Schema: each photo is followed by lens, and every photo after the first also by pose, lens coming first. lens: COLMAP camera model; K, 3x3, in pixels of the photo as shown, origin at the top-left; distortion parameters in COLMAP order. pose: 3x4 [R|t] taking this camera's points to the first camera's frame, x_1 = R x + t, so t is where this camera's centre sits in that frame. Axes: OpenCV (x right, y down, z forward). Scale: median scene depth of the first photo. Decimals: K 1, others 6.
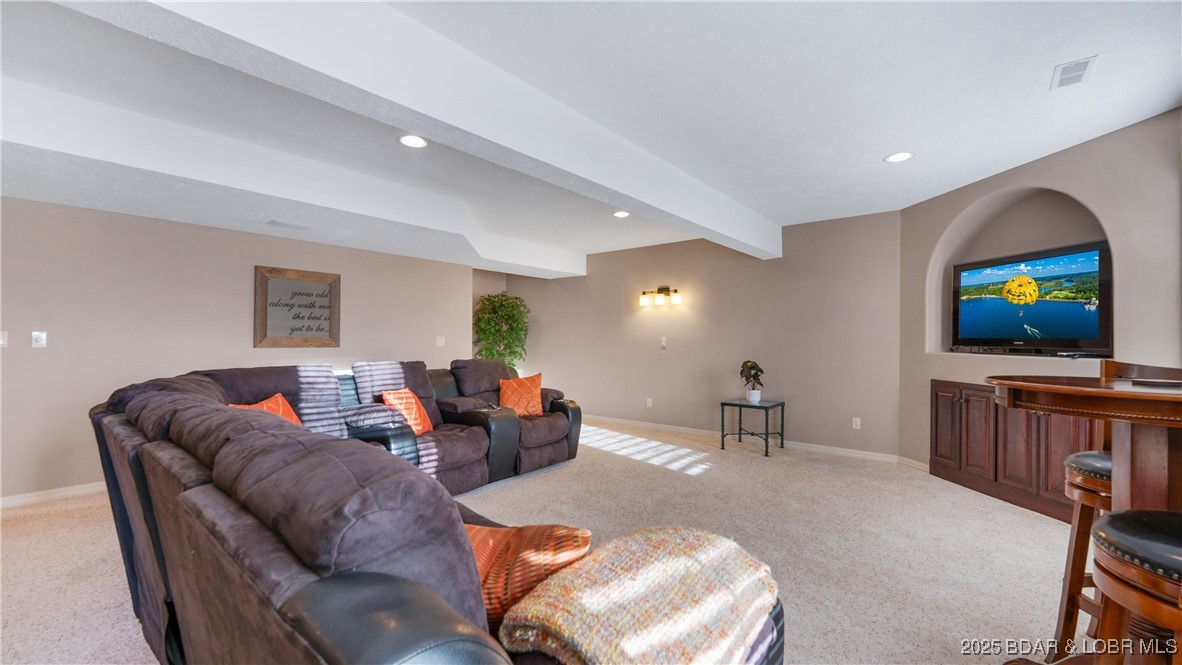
lens RADIAL K [[502.1, 0, 578.7], [0, 502.1, 336.5], [0, 0, 1]] dist [-0.001153, -0.000140]
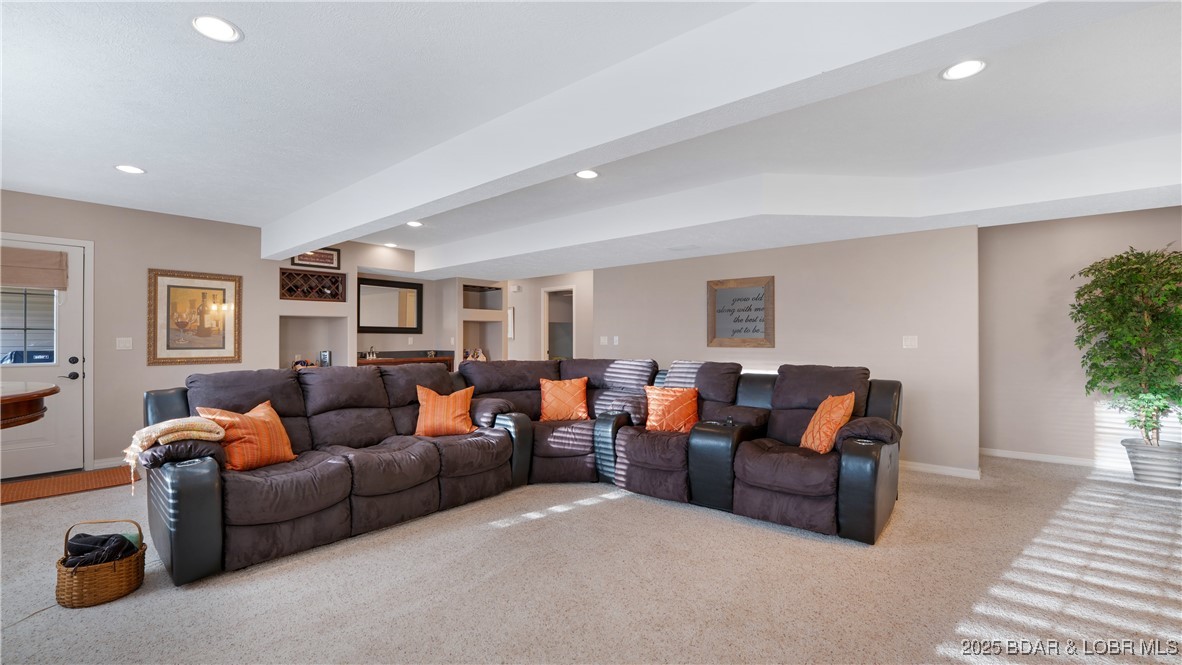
lens RADIAL K [[502.1, 0, 578.7], [0, 502.1, 336.5], [0, 0, 1]] dist [-0.001153, -0.000140]
pose [[-0.024431, -0.009421, -0.999657, 0.737469], [0.010595, 0.999897, -0.009682, 0.005906], [0.999645, -0.010828, -0.024328, 0.862902]]
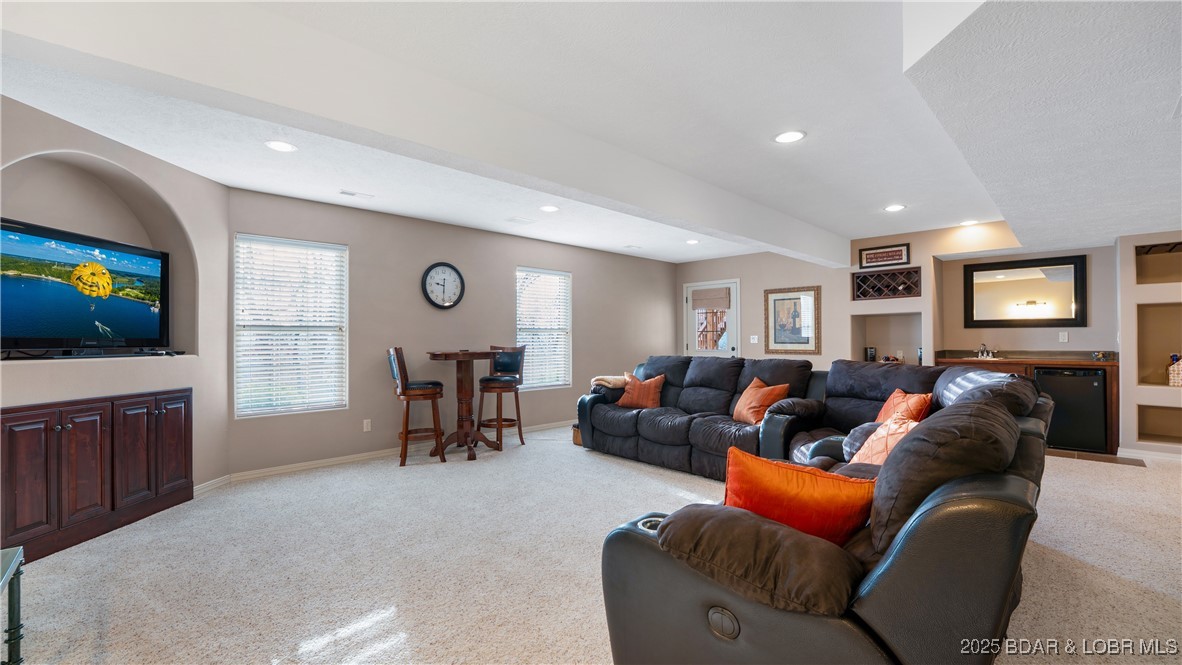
lens RADIAL K [[502.1, 0, 578.7], [0, 502.1, 336.5], [0, 0, 1]] dist [-0.001153, -0.000140]
pose [[-0.991937, 0.000769, 0.126730, -0.027203], [-0.000691, 0.999934, -0.011477, 0.011277], [-0.126730, -0.011472, -0.991871, 1.726705]]
